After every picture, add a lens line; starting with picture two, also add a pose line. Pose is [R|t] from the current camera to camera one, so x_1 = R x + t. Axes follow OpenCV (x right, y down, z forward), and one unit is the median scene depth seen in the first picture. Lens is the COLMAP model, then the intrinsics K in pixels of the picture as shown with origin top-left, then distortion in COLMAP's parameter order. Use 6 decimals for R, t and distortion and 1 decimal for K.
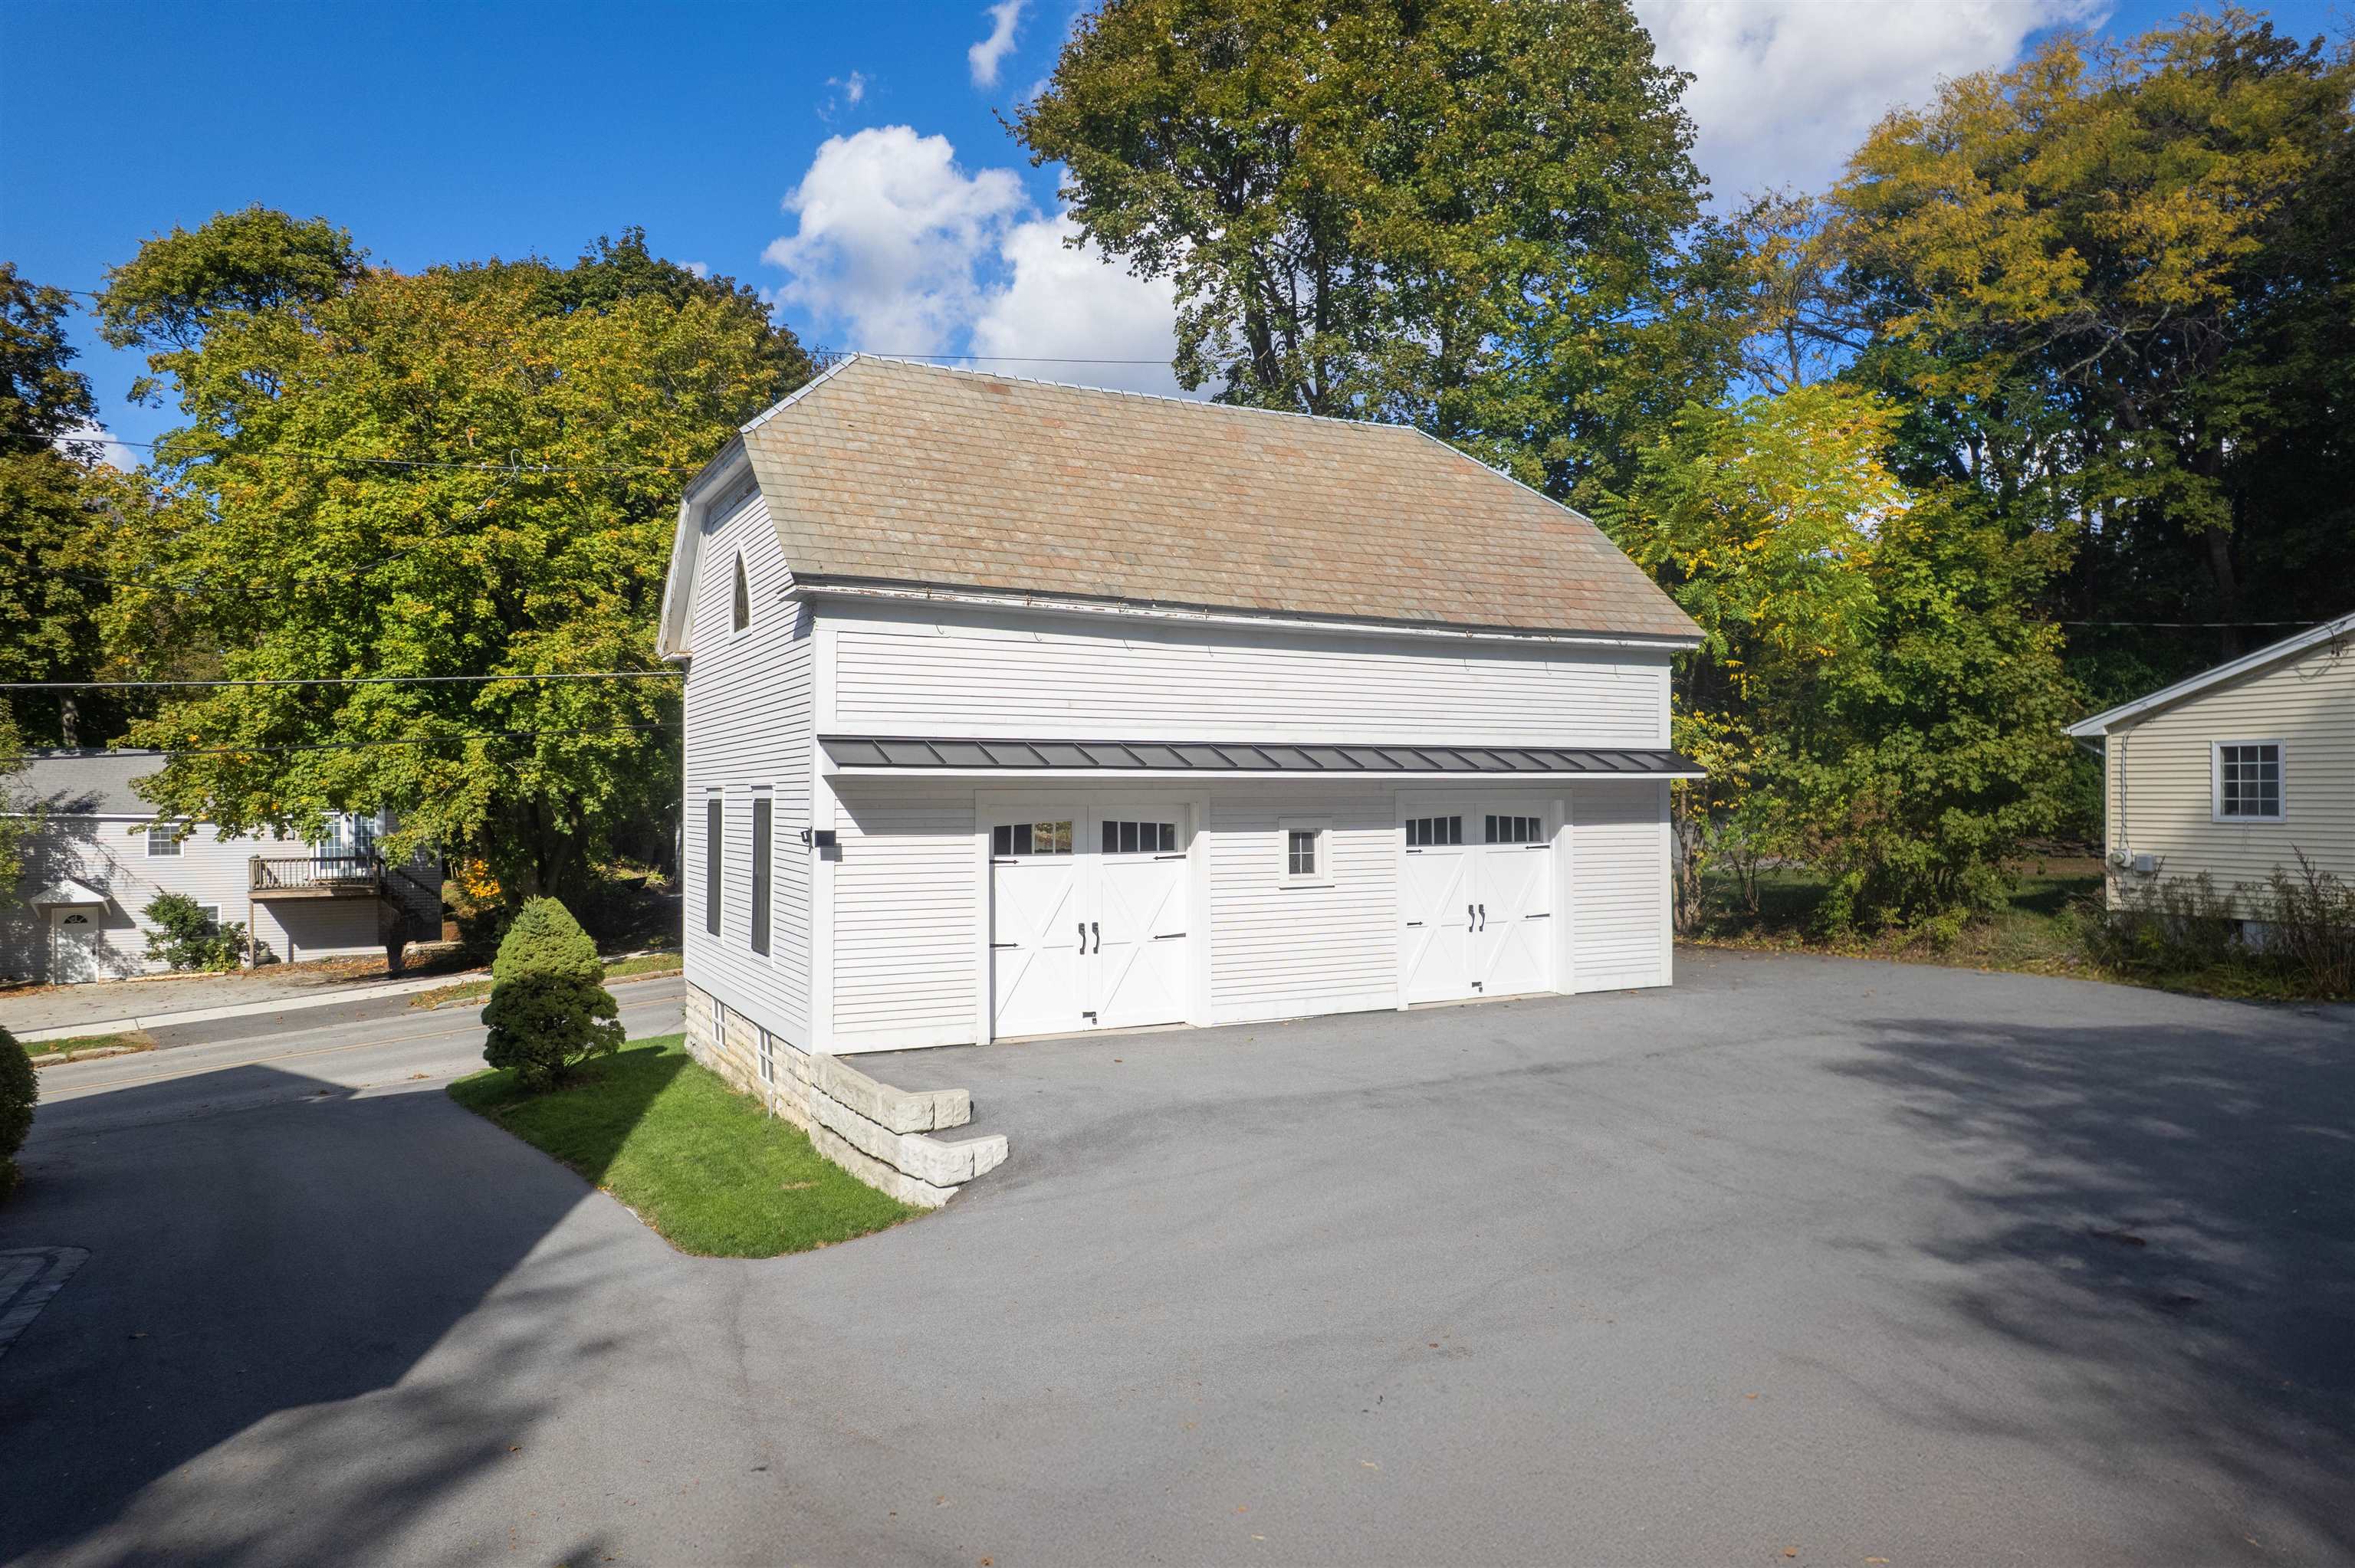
lens RADIAL K [[1523.1, 0, 1245.7], [0, 1523.1, 828.8], [0, 0, 1]] dist [-0.072330, 0.073122]
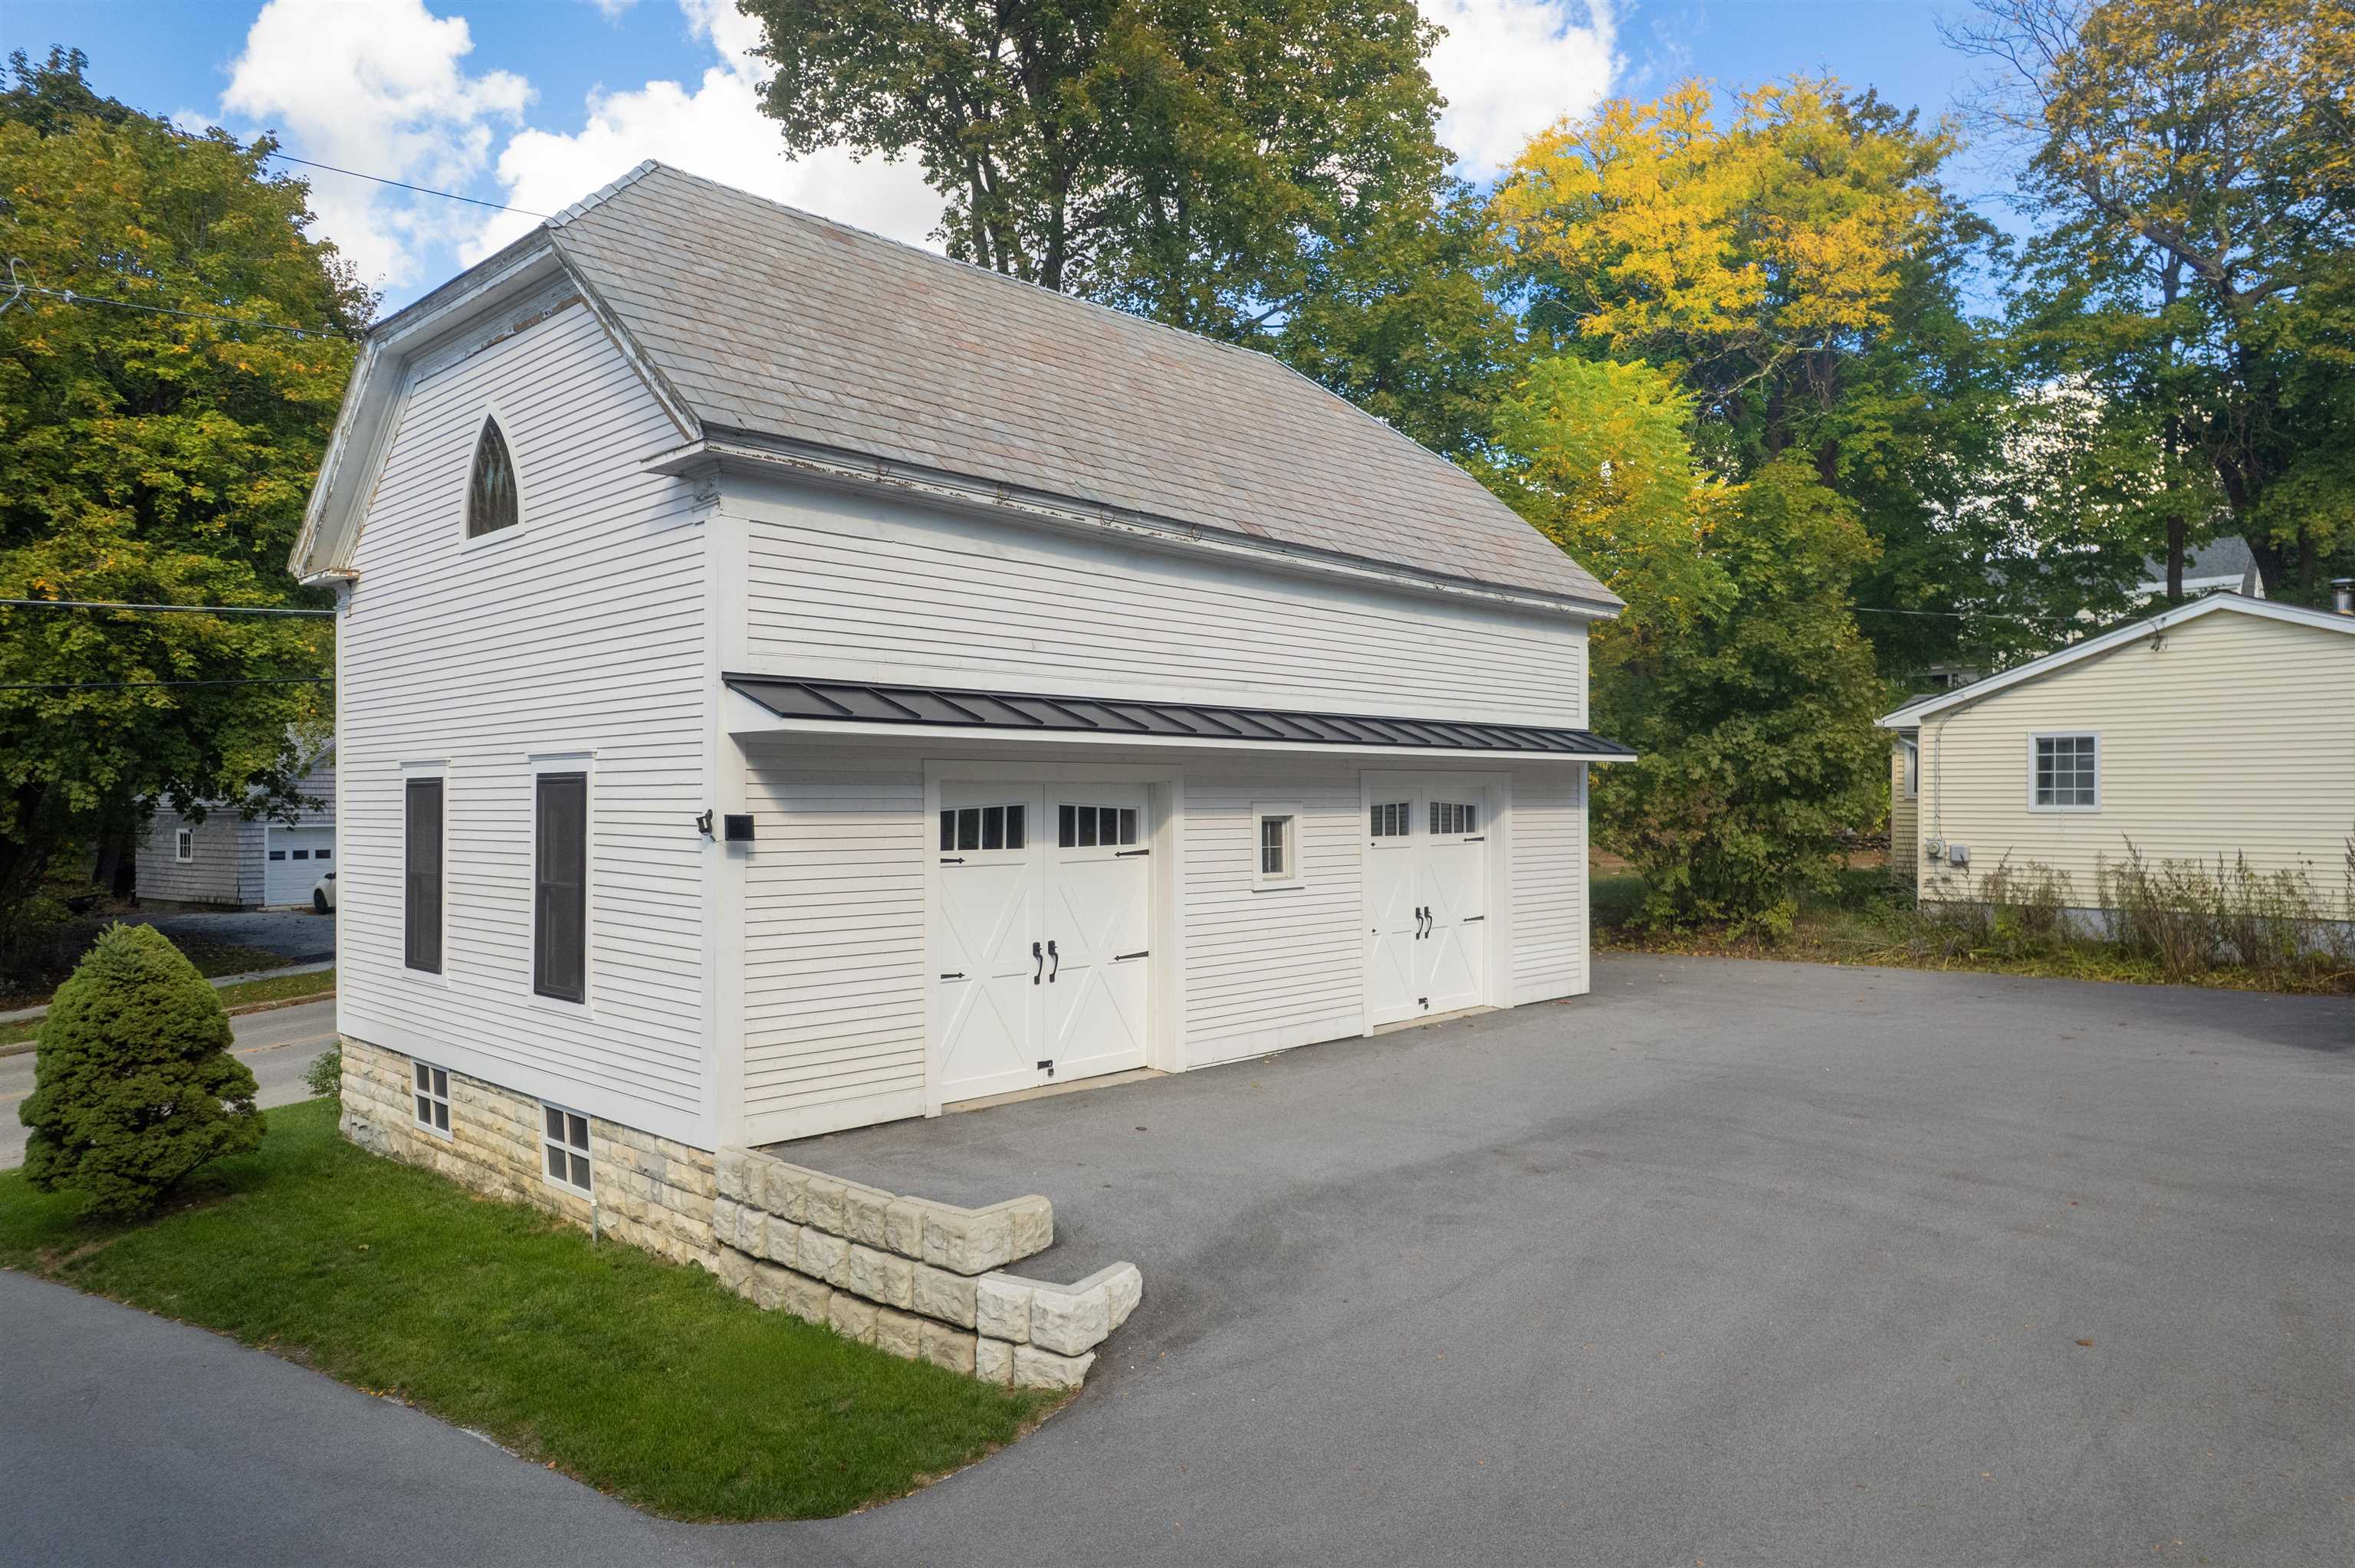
lens RADIAL K [[1523.1, 0, 1245.7], [0, 1523.1, 828.8], [0, 0, 1]] dist [-0.072330, 0.073122]
pose [[0.949692, -0.003873, 0.313160, -0.207383], [0.004439, 0.999990, -0.001095, 0.006680], [-0.313153, 0.002430, 0.949700, 0.223027]]
